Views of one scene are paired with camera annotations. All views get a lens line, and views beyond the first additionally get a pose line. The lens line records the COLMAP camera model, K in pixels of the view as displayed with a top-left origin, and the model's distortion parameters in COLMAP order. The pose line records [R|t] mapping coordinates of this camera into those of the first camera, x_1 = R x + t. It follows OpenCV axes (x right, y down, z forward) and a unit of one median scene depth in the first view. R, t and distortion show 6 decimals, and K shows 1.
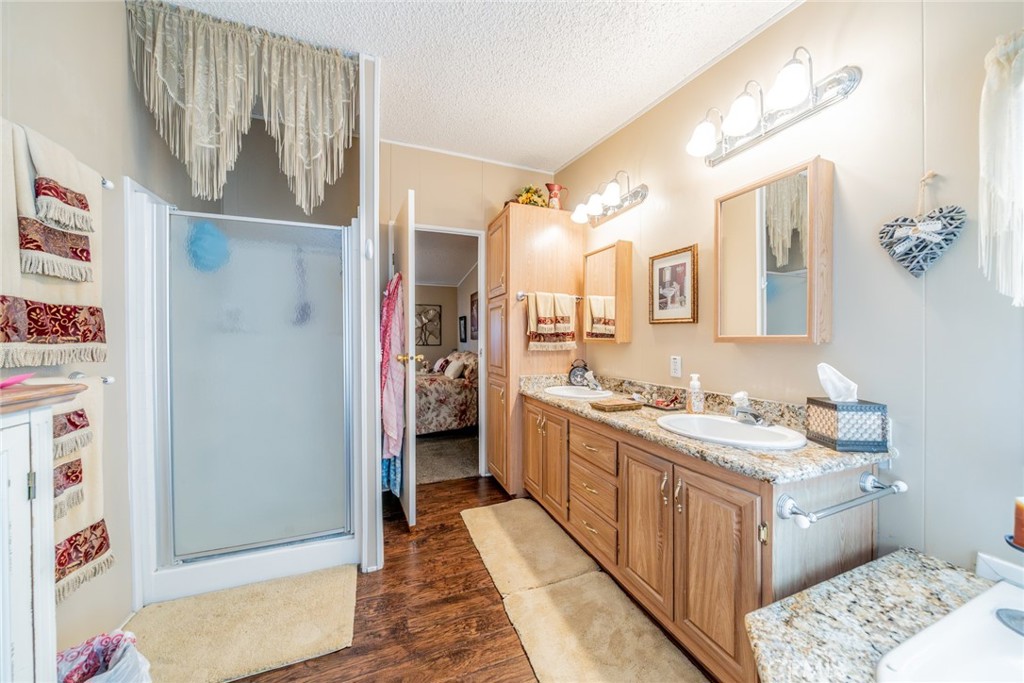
lens RADIAL K [[353.9, 0, 511.6], [0, 353.9, 342.3], [0, 0, 1]] dist [-0.006410, 0.000042]
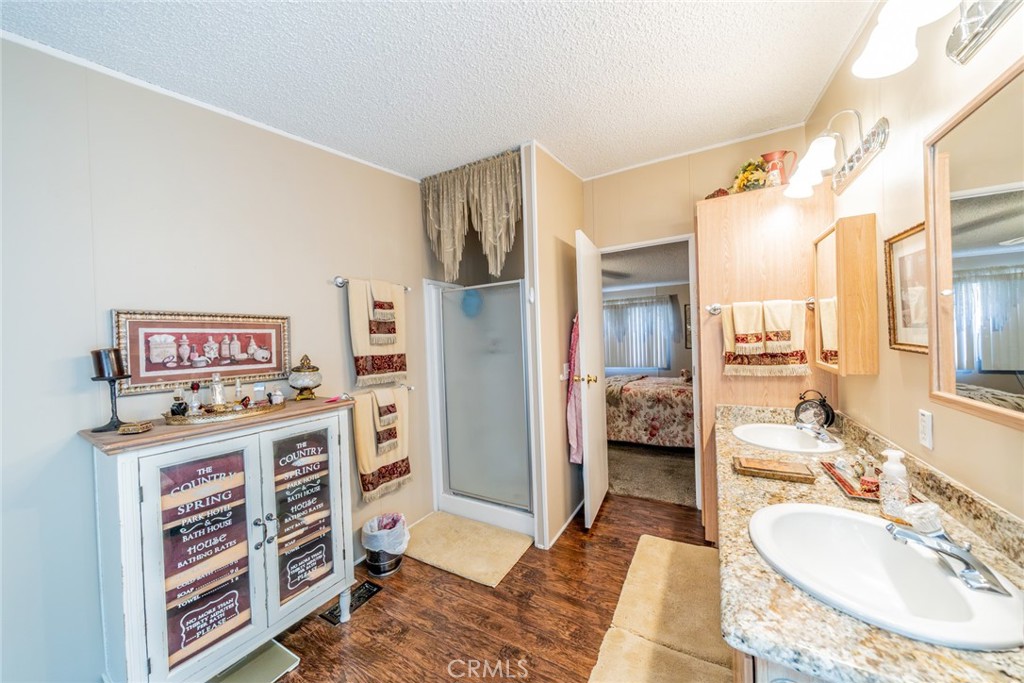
lens RADIAL K [[353.9, 0, 504.9], [0, 353.9, 341.8], [0, 0, 1]] dist [-0.006410, 0.000042]
pose [[0.619880, -0.016405, -0.784525, 0.566153], [0.032578, 0.999457, 0.004842, -0.112081], [0.784020, -0.028559, 0.620078, 0.137526]]
